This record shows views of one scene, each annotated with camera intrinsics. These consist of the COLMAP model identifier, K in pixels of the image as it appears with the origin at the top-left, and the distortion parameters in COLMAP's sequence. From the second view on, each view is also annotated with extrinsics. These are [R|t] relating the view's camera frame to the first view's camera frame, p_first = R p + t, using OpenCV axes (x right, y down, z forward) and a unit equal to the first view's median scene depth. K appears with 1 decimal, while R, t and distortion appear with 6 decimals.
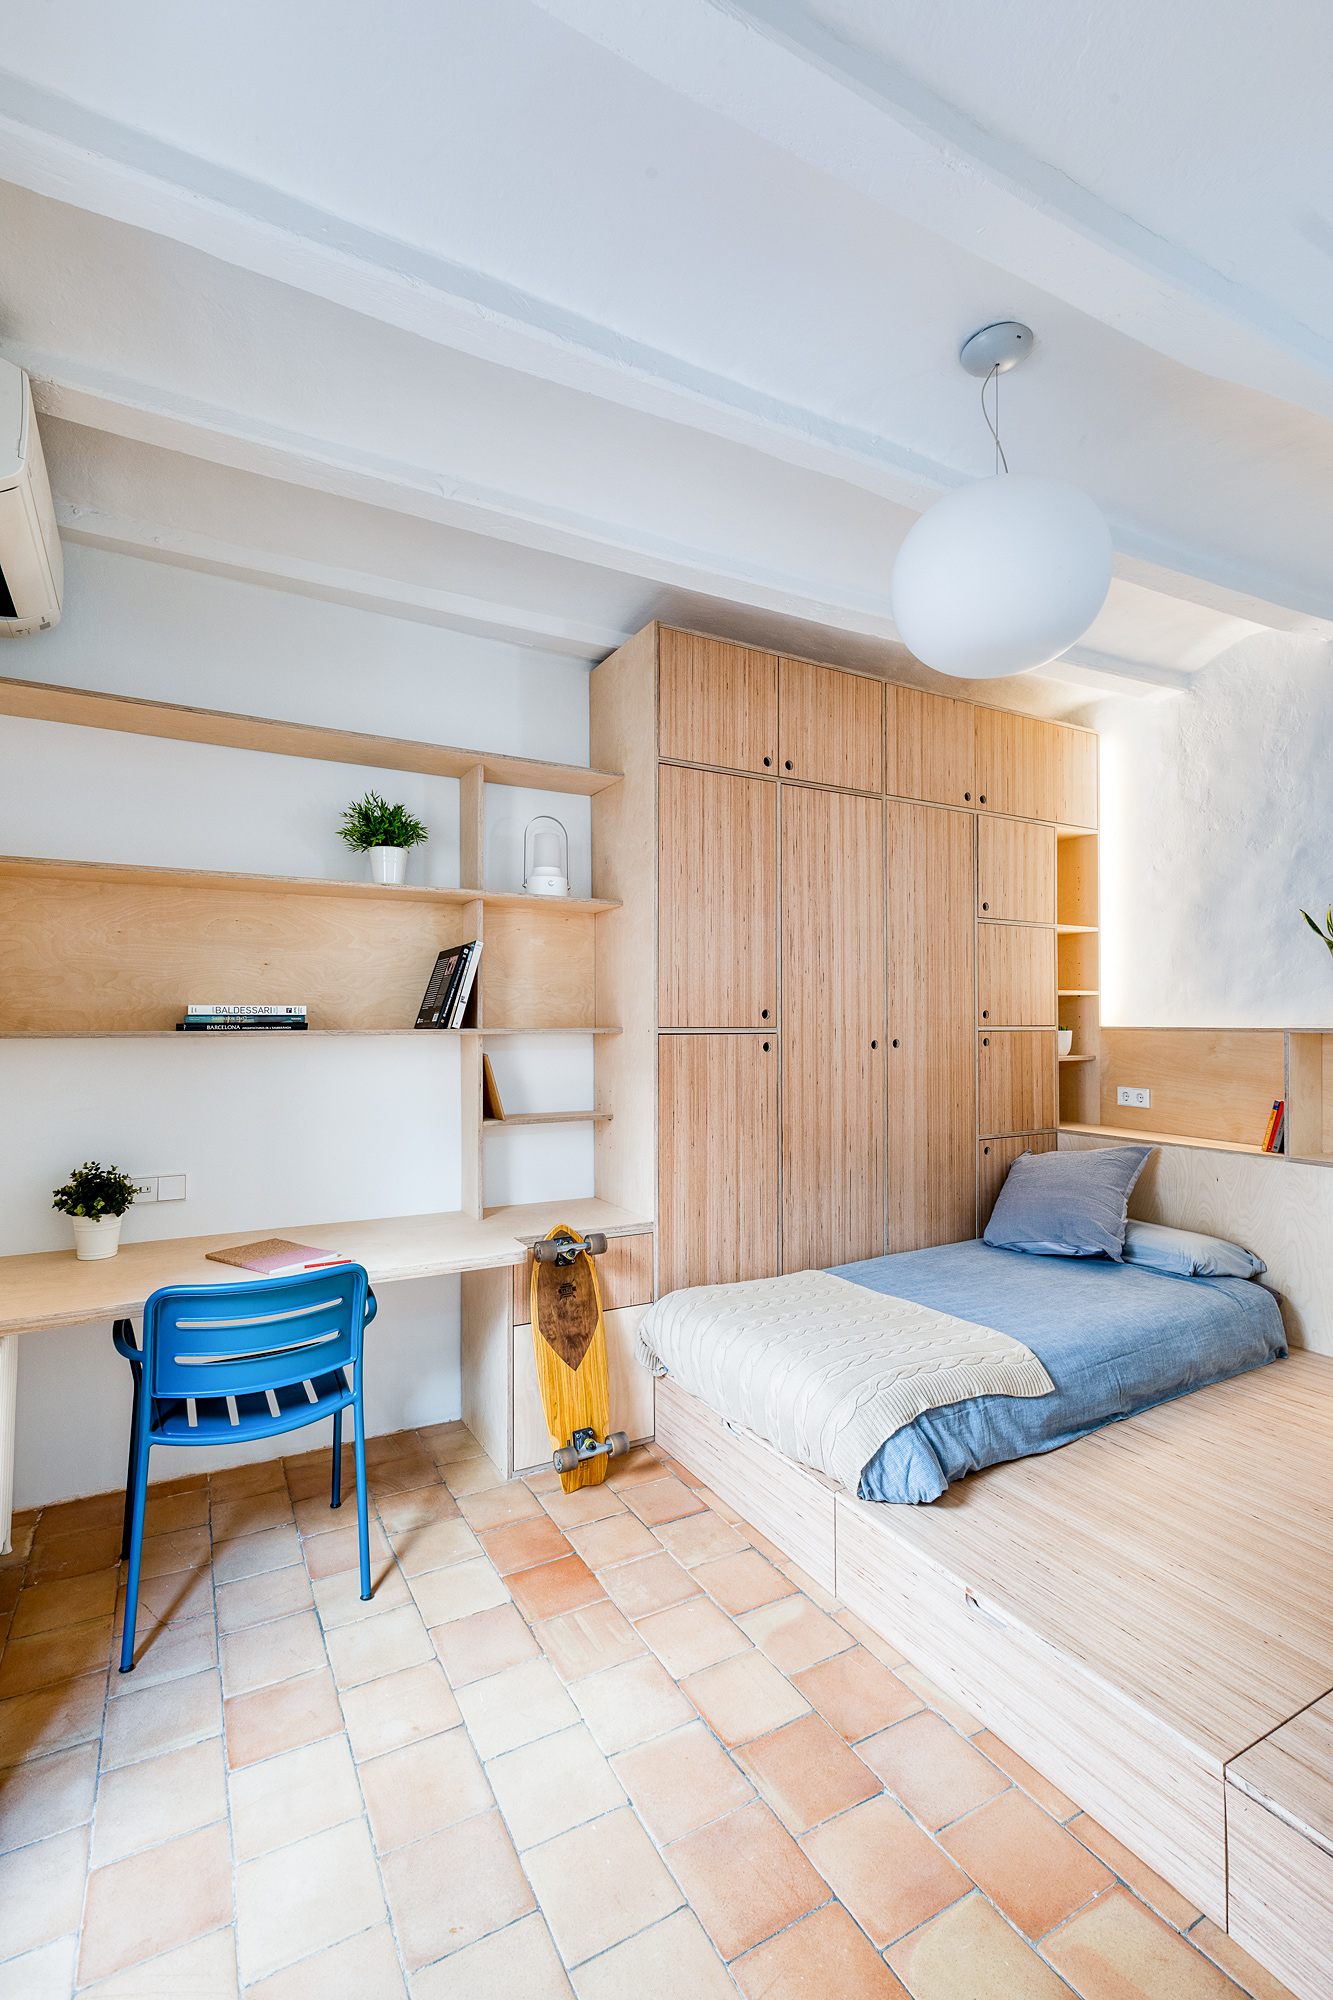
lens RADIAL K [[894.4, 0, 666.3], [0, 894.4, 1004.9], [0, 0, 1]] dist [-0.000902, -0.002087]
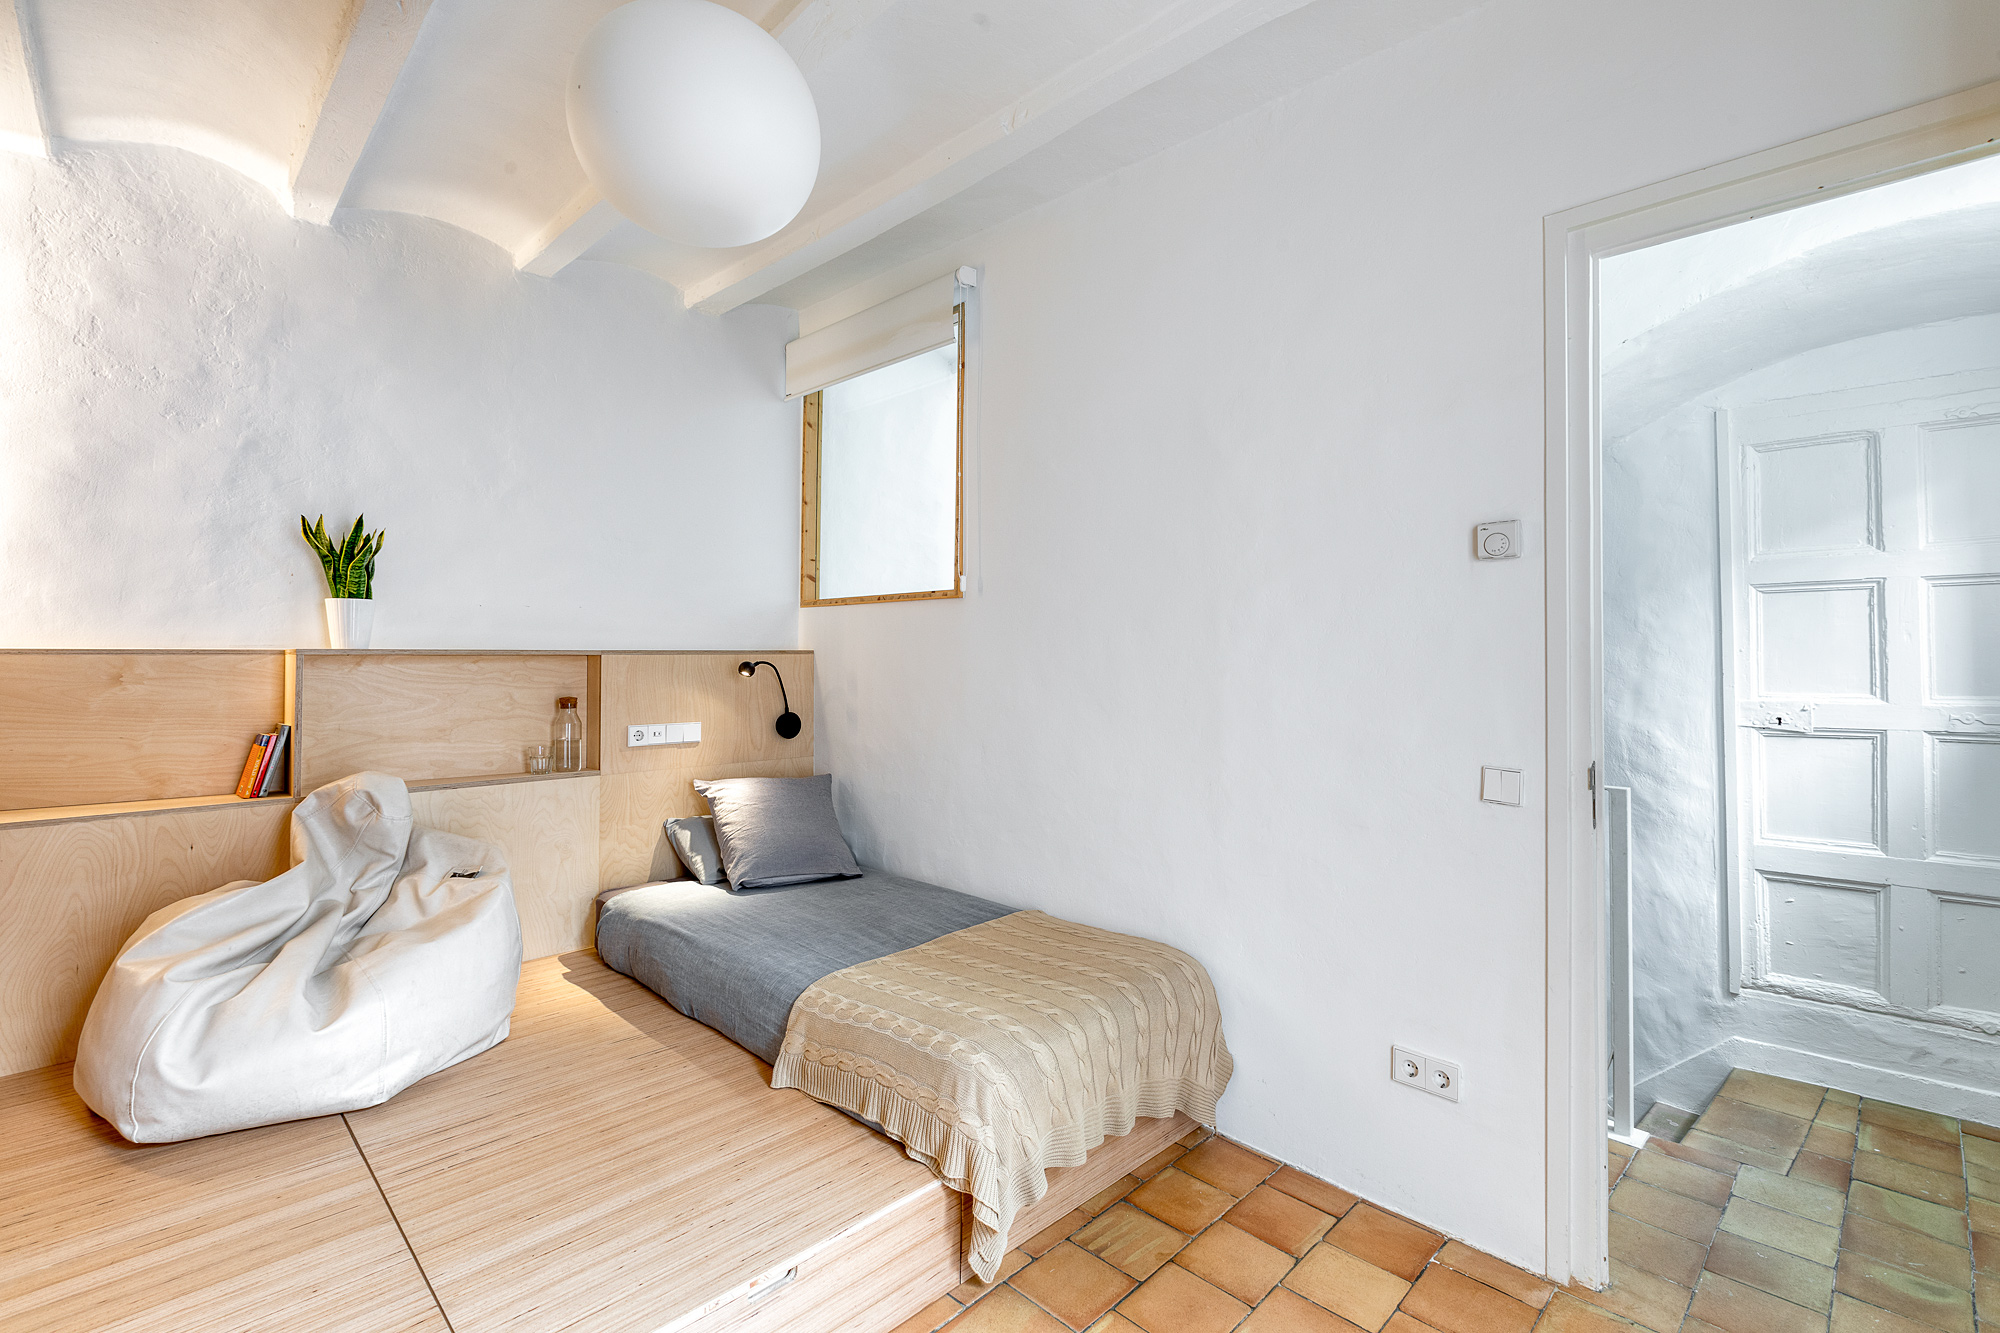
lens RADIAL K [[894.4, 0, 1000.6], [0, 894.4, 643.7], [0, 0, 1]] dist [-0.000902, -0.002087]
pose [[-0.272575, 0.008018, 0.962101, -0.304823], [-0.020828, 0.999682, -0.014233, 0.017141], [-0.961909, -0.023918, -0.272321, 0.537692]]
